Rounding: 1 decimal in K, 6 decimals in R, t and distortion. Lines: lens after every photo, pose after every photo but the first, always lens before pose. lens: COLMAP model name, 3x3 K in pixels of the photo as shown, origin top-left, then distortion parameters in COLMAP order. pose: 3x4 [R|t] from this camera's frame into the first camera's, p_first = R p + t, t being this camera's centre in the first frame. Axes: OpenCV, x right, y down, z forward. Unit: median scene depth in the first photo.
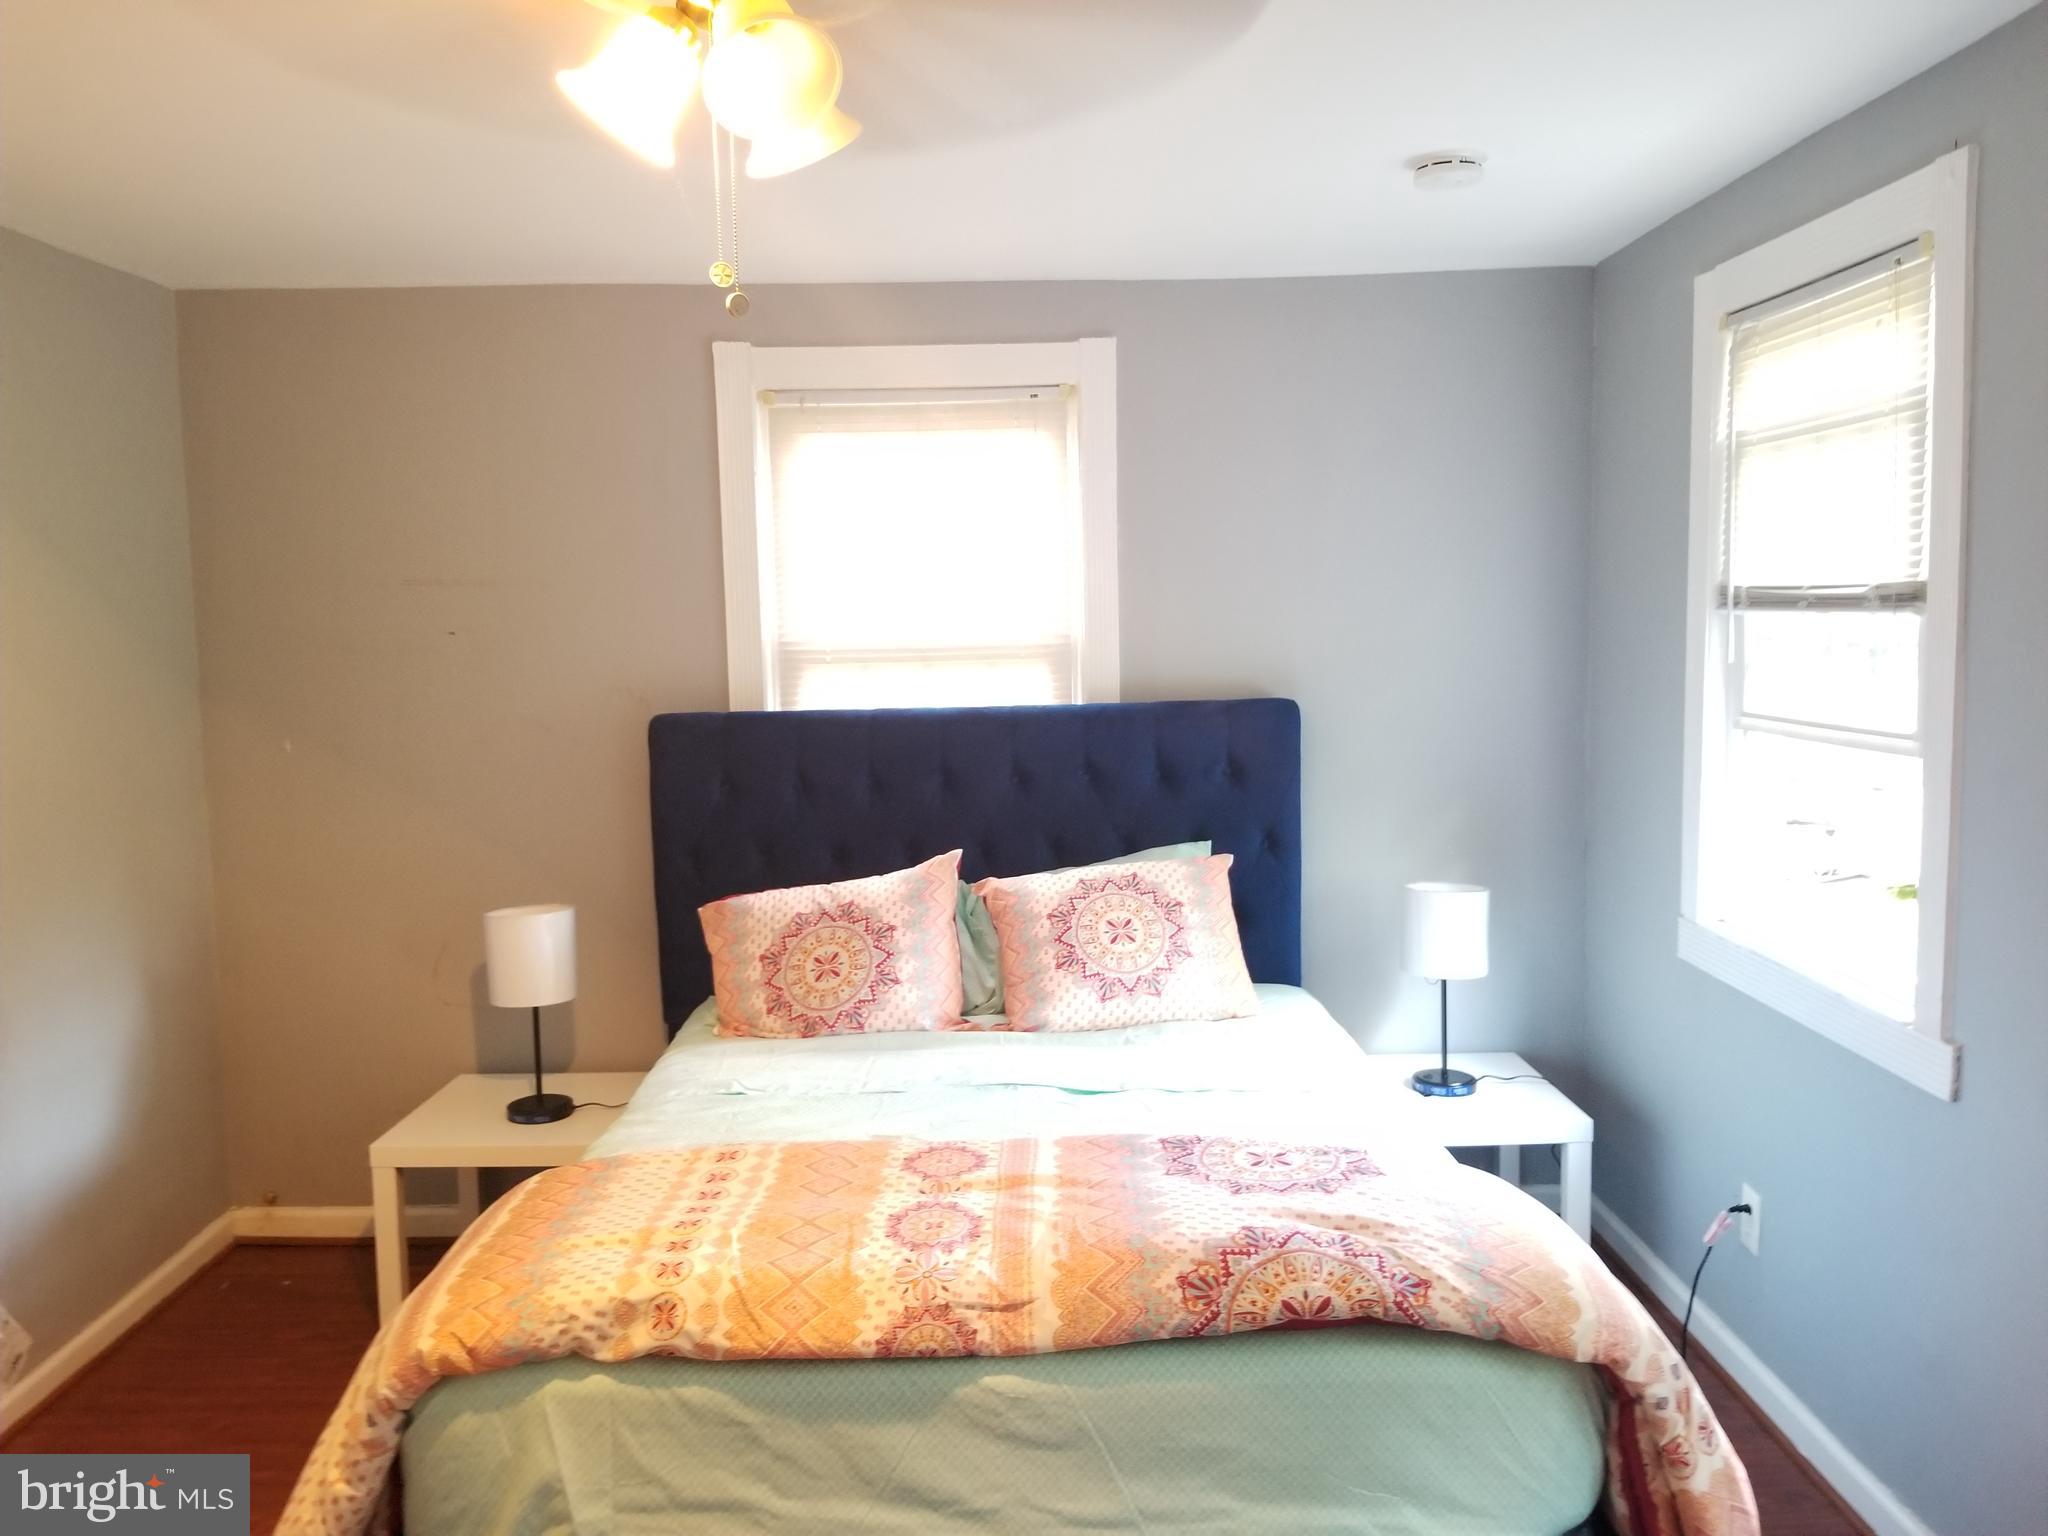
lens RADIAL K [[1592.2, 0, 1039.2], [0, 1592.2, 779.9], [0, 0, 1]] dist [0.077428, -0.144063]
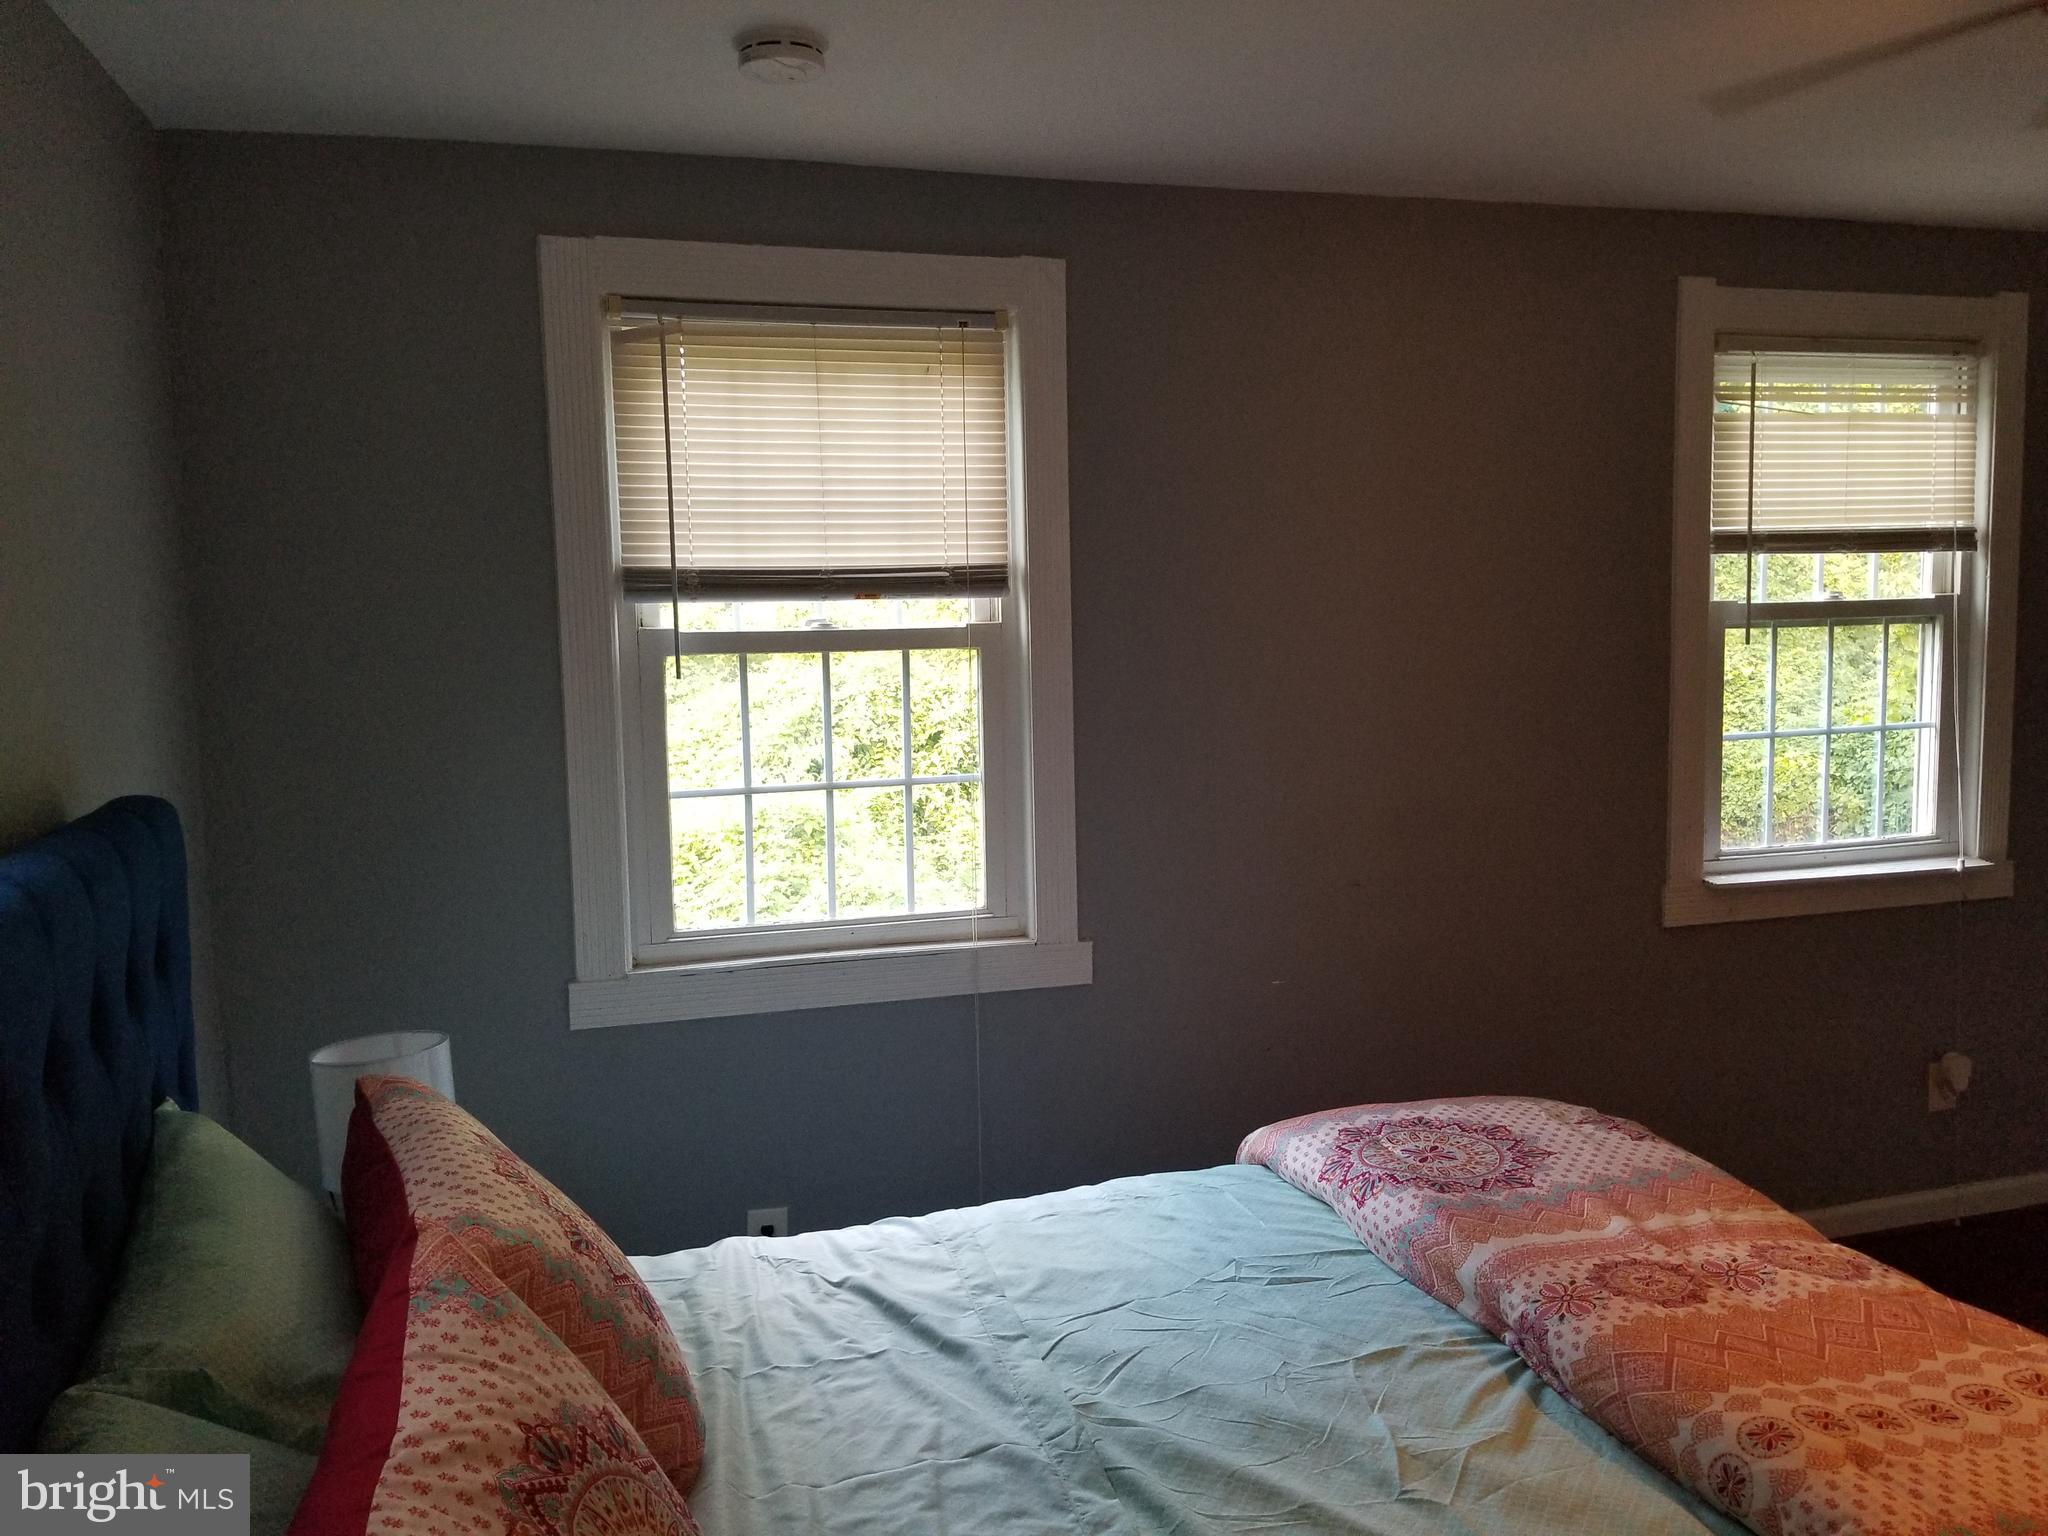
lens RADIAL K [[1592.2, 0, 1029.5], [0, 1592.2, 785.8], [0, 0, 1]] dist [0.077428, -0.144063]
pose [[-0.268915, -0.082379, 0.959634, -0.491691], [0.130227, 0.984077, 0.120970, -0.092973], [-0.954319, 0.157501, -0.253905, 0.998712]]
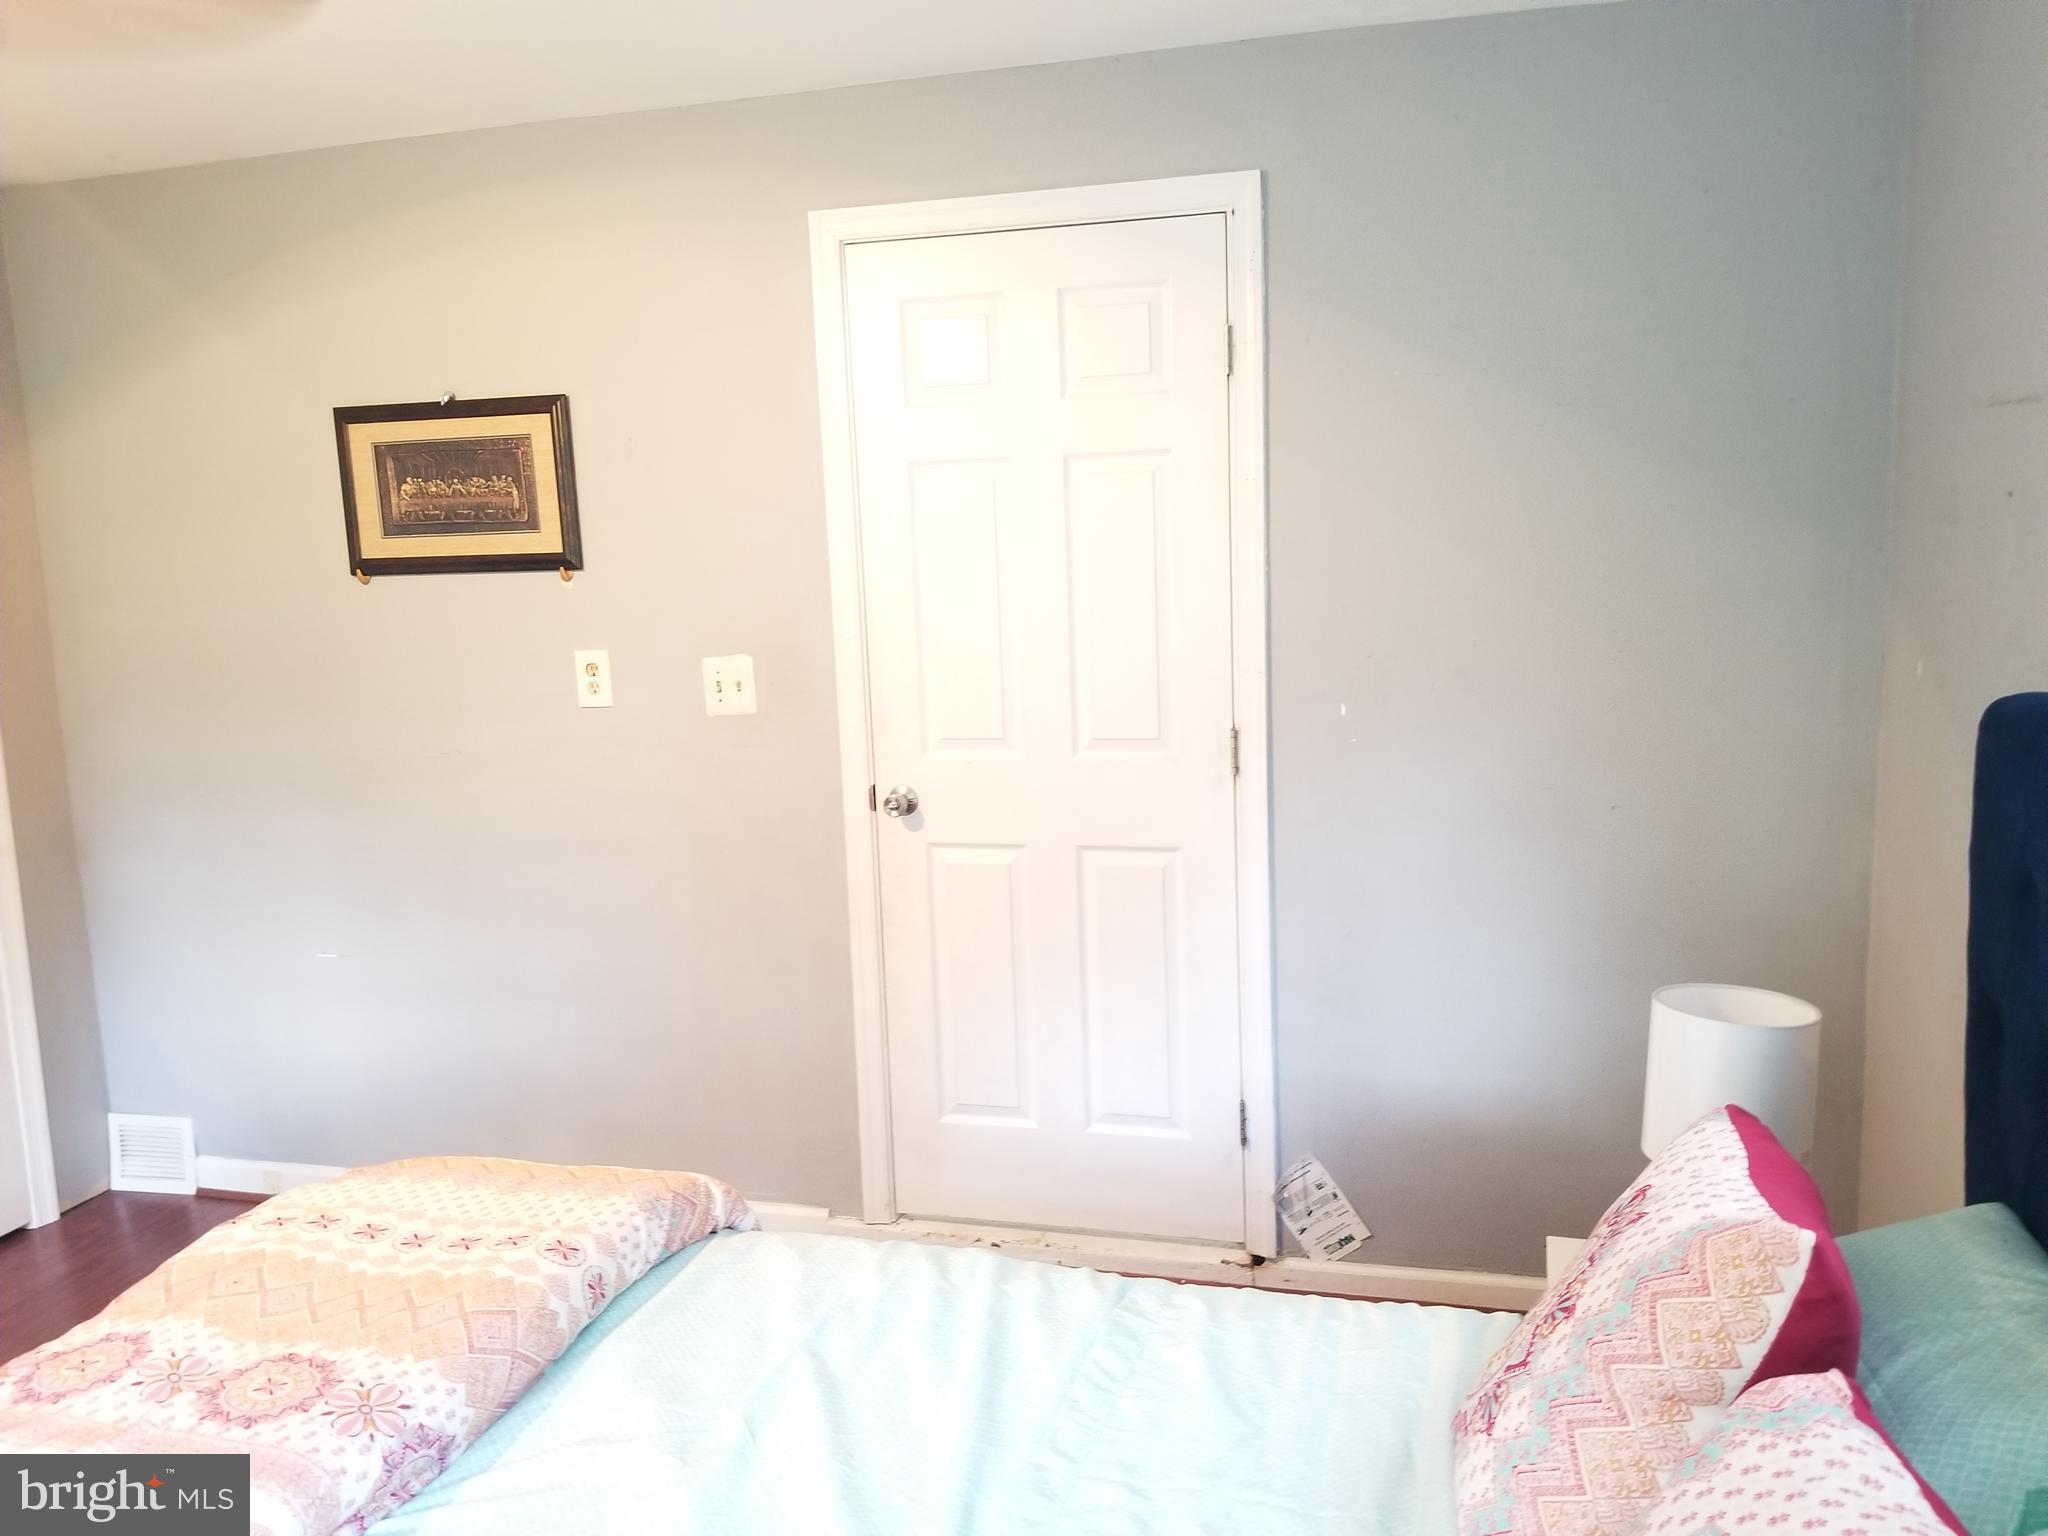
lens RADIAL K [[1592.2, 0, 1034.8], [0, 1592.2, 767.8], [0, 0, 1]] dist [0.077428, -0.144063]
pose [[-0.275025, 0.178217, -0.944775, 0.287370], [-0.071911, 0.976104, 0.205060, -0.107446], [0.958744, 0.124336, -0.255637, 0.980879]]
